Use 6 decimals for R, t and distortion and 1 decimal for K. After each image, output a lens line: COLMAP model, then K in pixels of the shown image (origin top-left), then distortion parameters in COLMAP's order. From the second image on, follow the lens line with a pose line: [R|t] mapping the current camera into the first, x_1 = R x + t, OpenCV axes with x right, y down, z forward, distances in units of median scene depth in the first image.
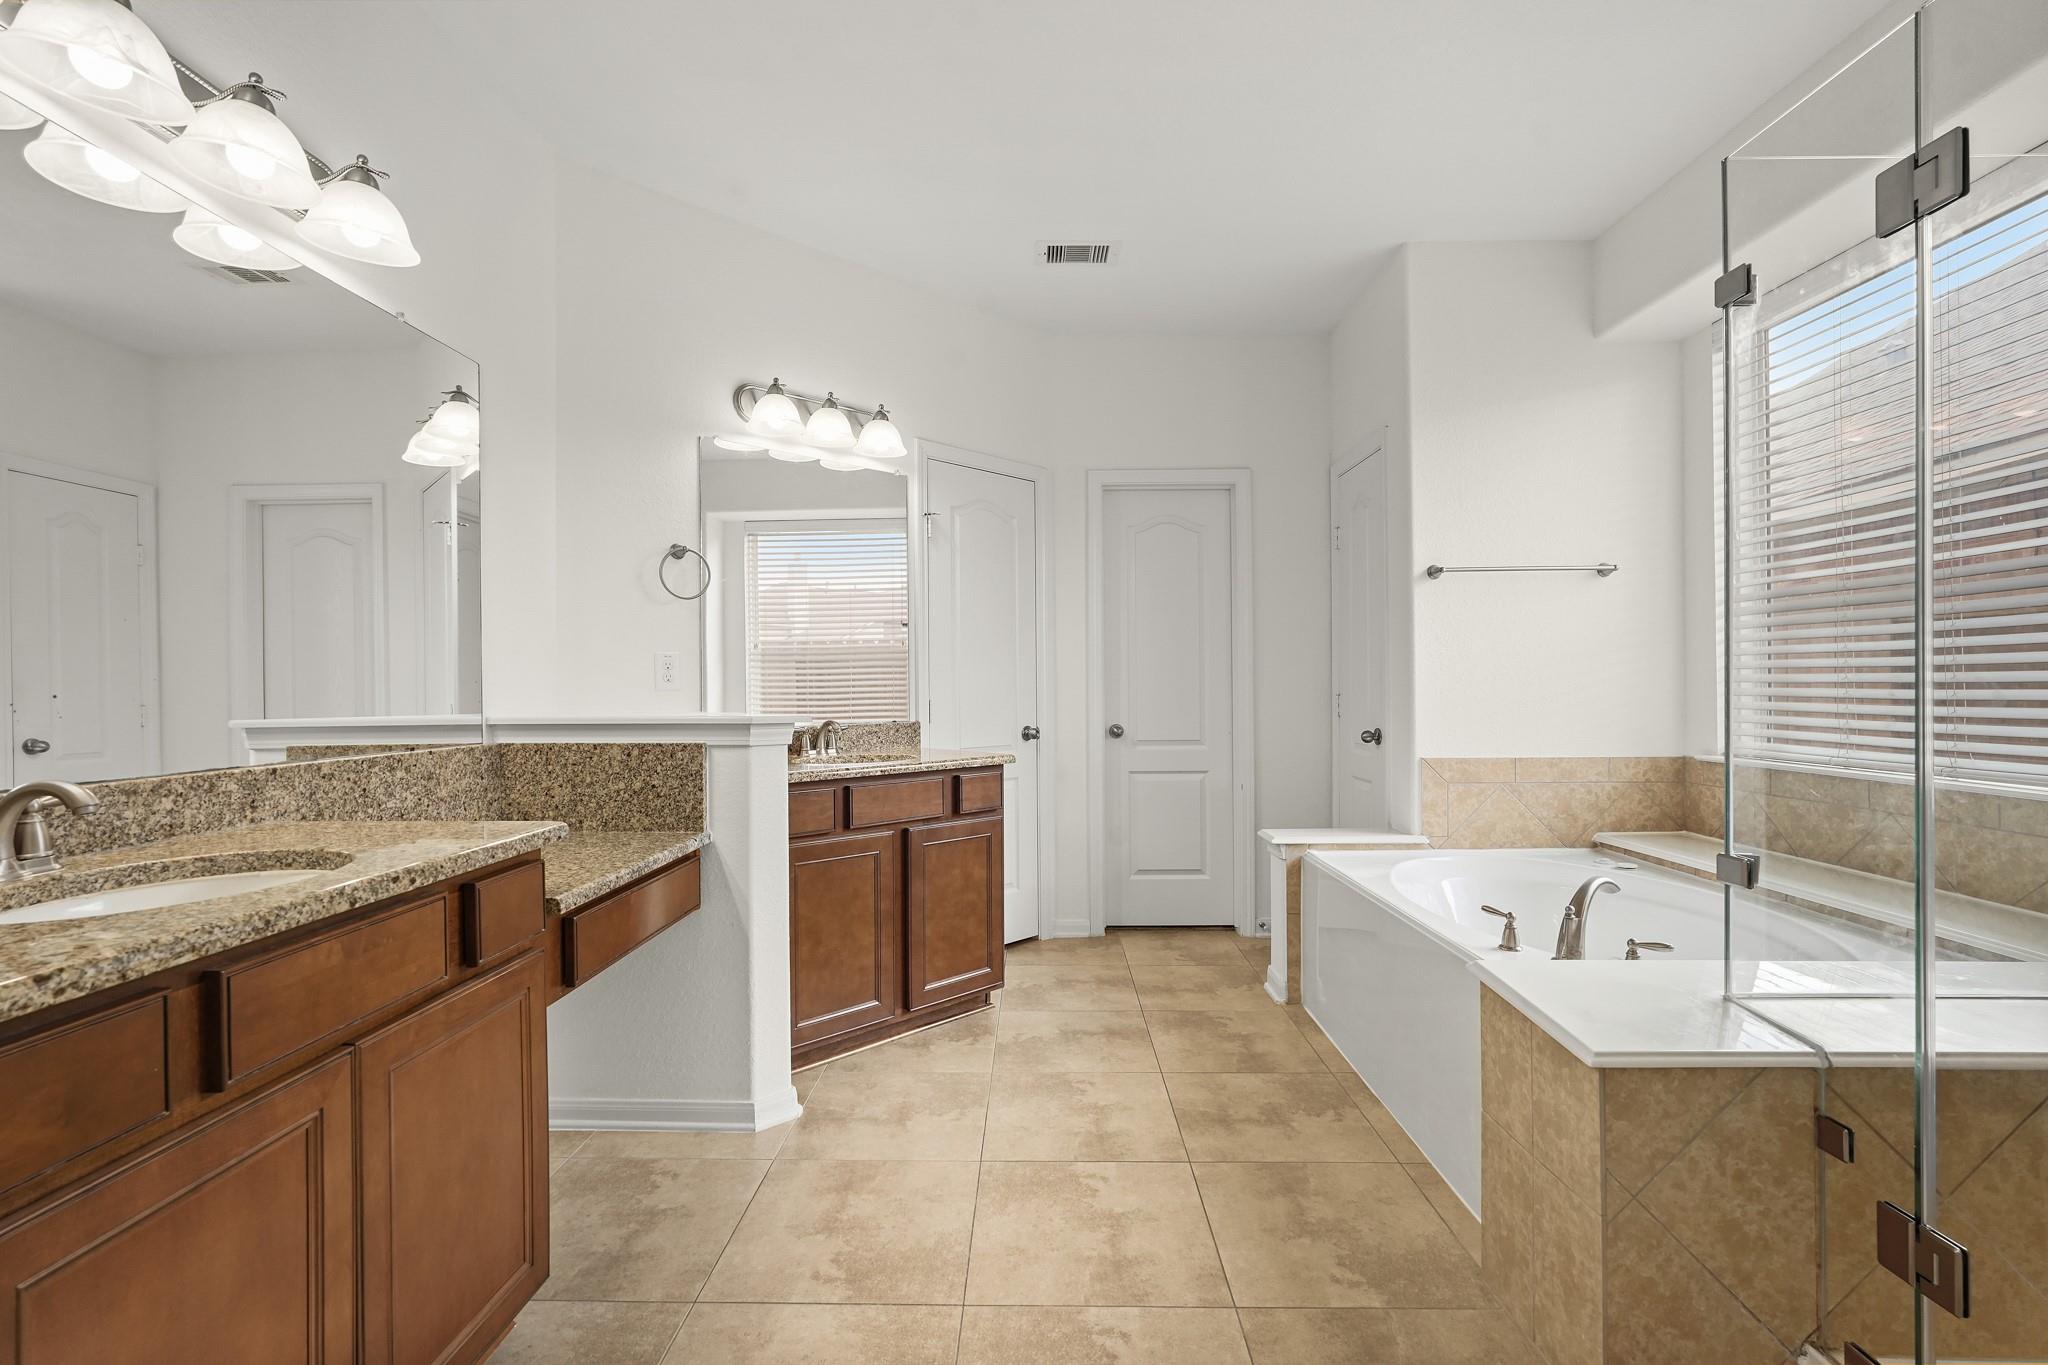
lens RADIAL K [[903.3, 0, 1017.2], [0, 903.3, 689.2], [0, 0, 1]] dist [-0.016341, 0.008138]
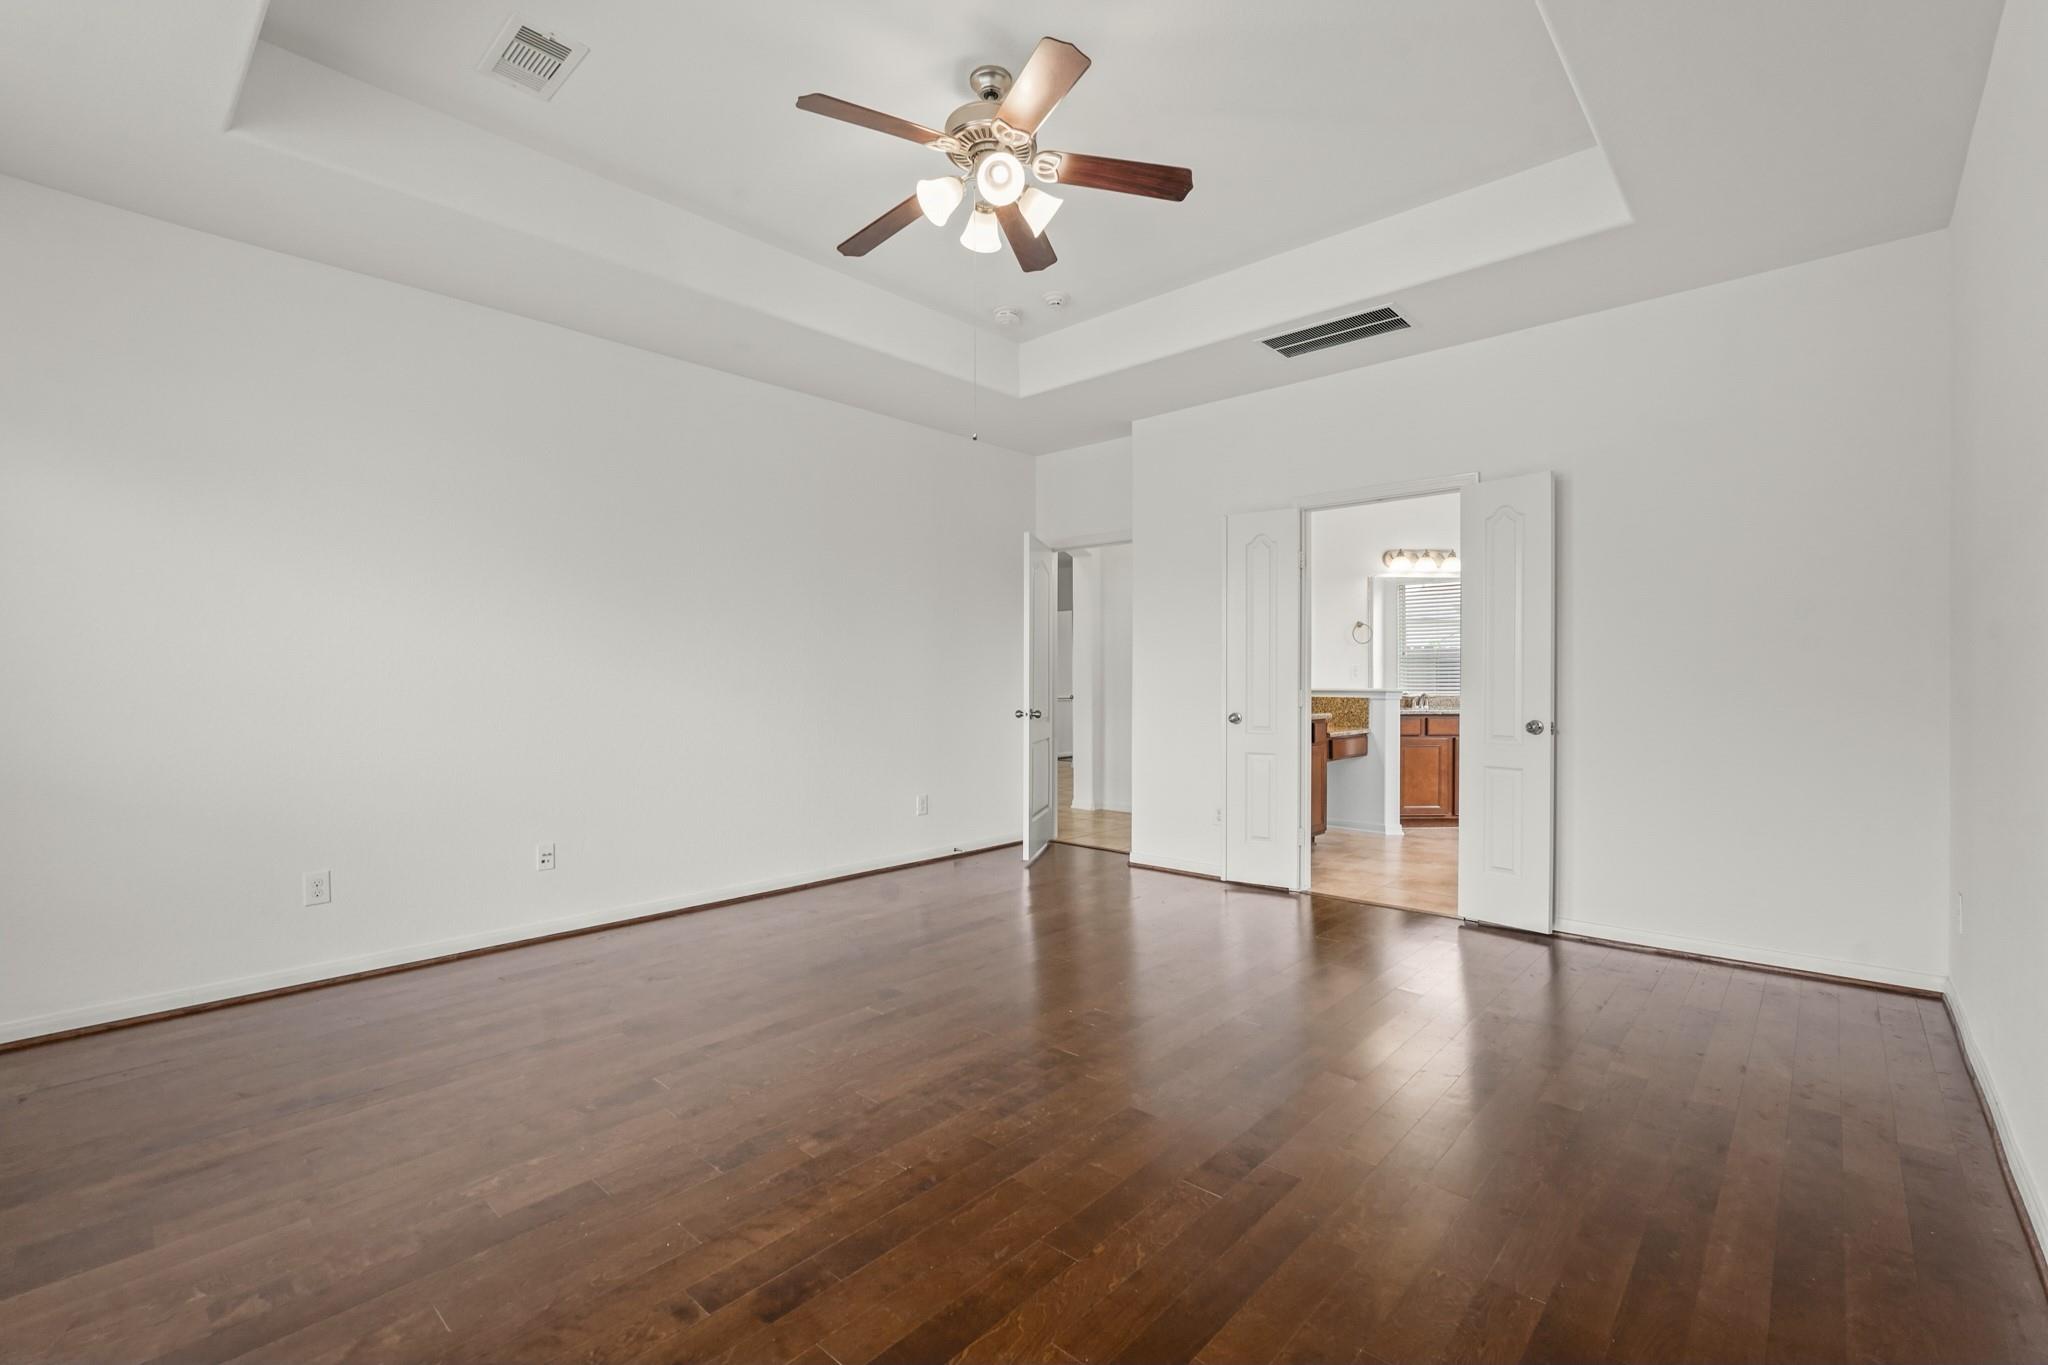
lens RADIAL K [[903.3, 0, 1017.8], [0, 903.3, 675.7], [0, 0, 1]] dist [-0.016341, 0.008138]
pose [[0.758051, 0.013898, -0.652047, 0.660897], [-0.004369, 0.999859, 0.016232, -0.050809], [0.652181, -0.009456, 0.758005, -1.864356]]
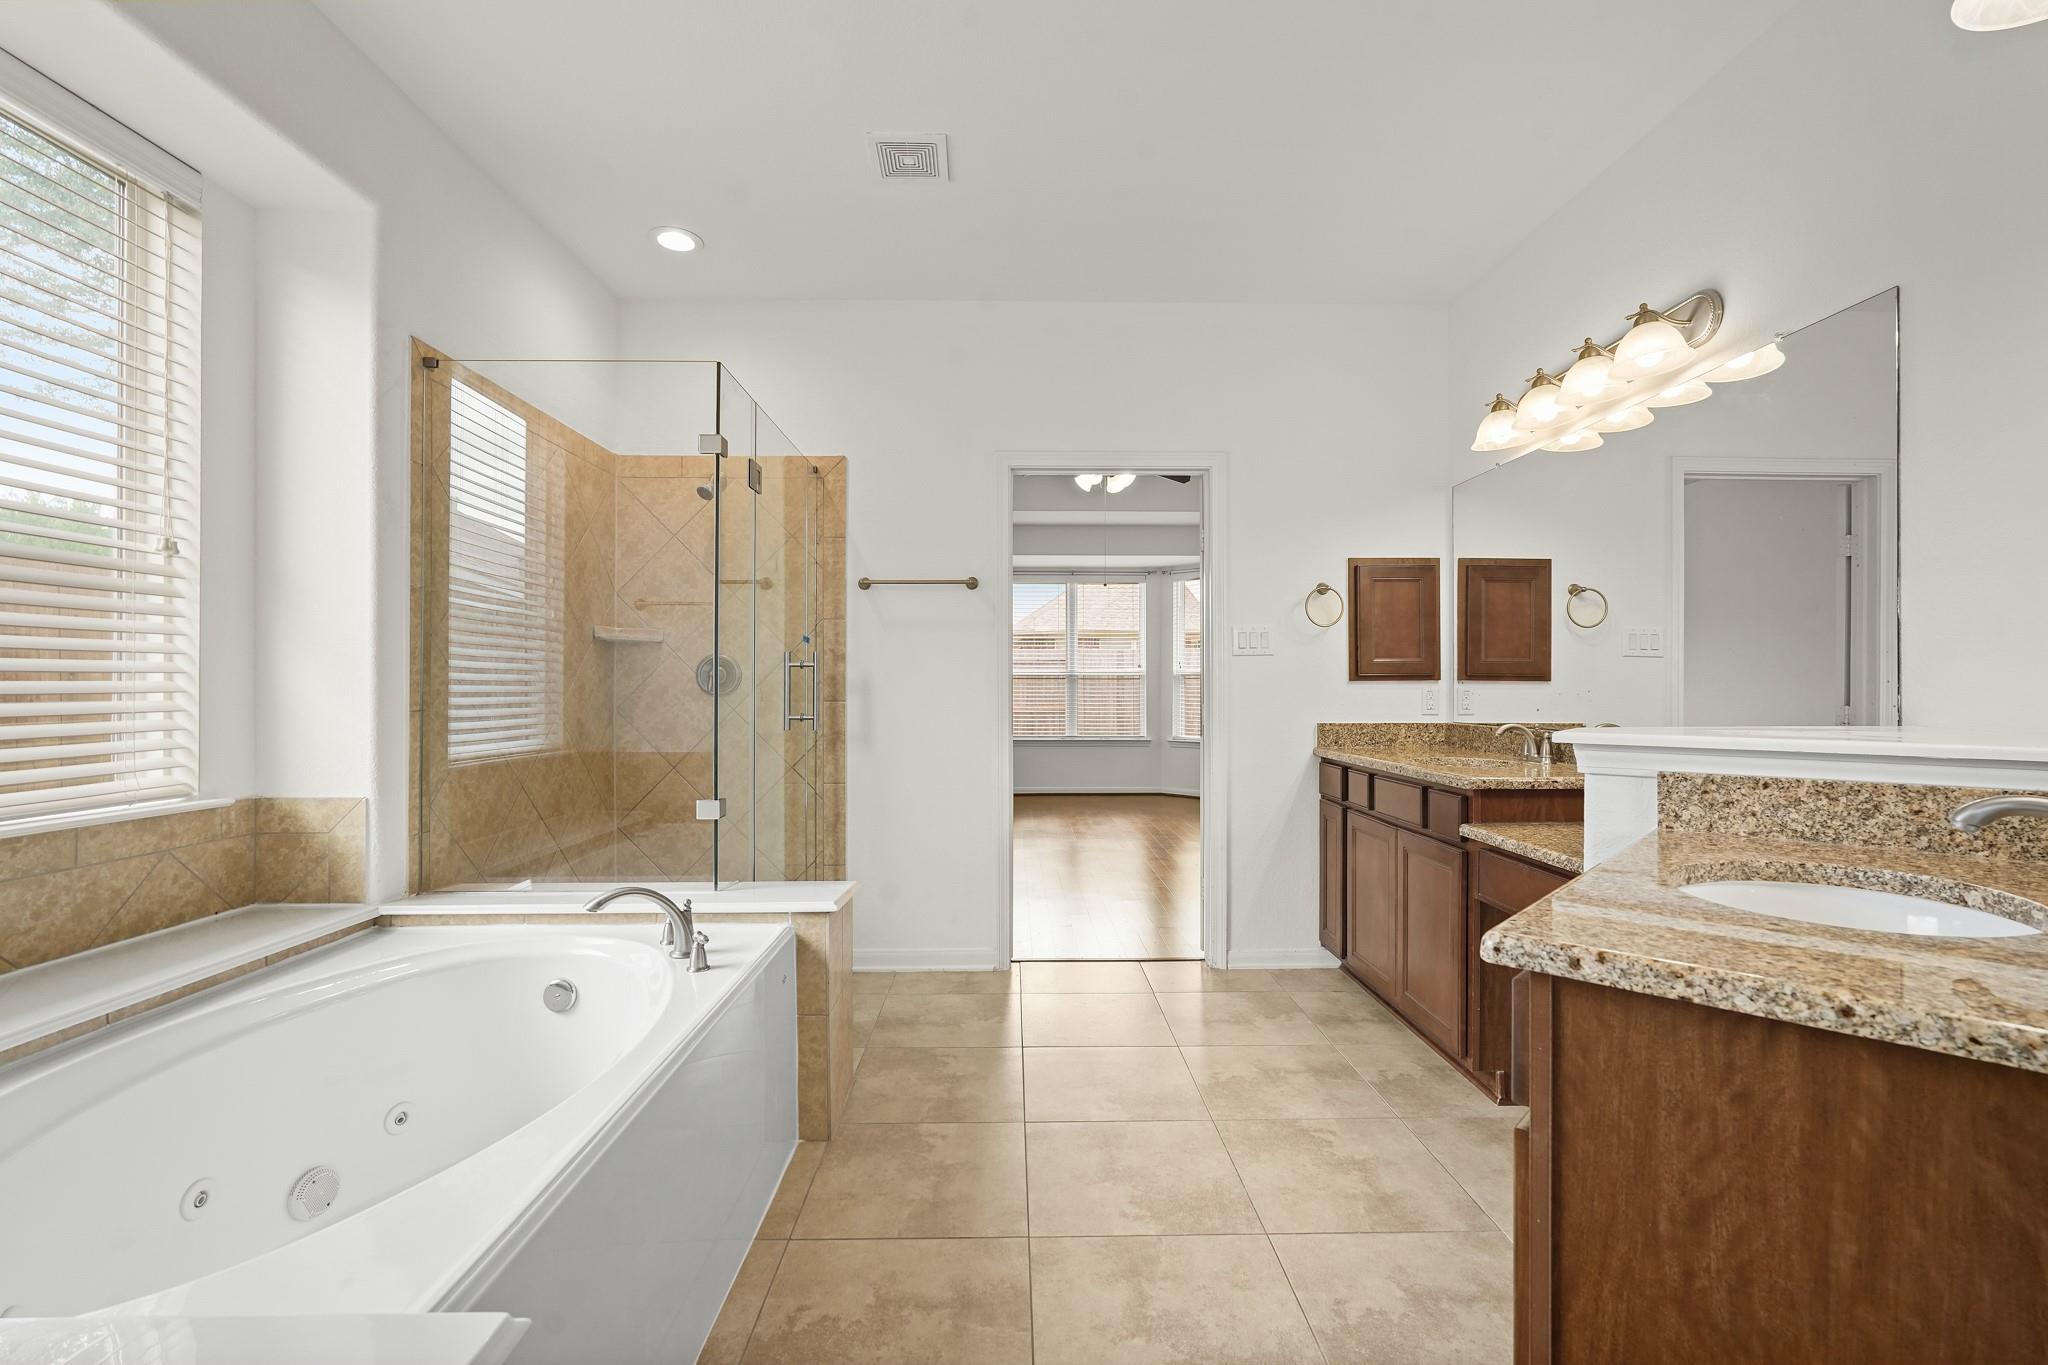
lens RADIAL K [[903.3, 0, 1029.6], [0, 903.3, 681.3], [0, 0, 1]] dist [-0.016341, 0.008138]
pose [[-0.998766, 0.006485, -0.049235, 0.214443], [0.006605, 0.999976, -0.002272, -0.010866], [0.049219, -0.002595, -0.998785, 1.740523]]
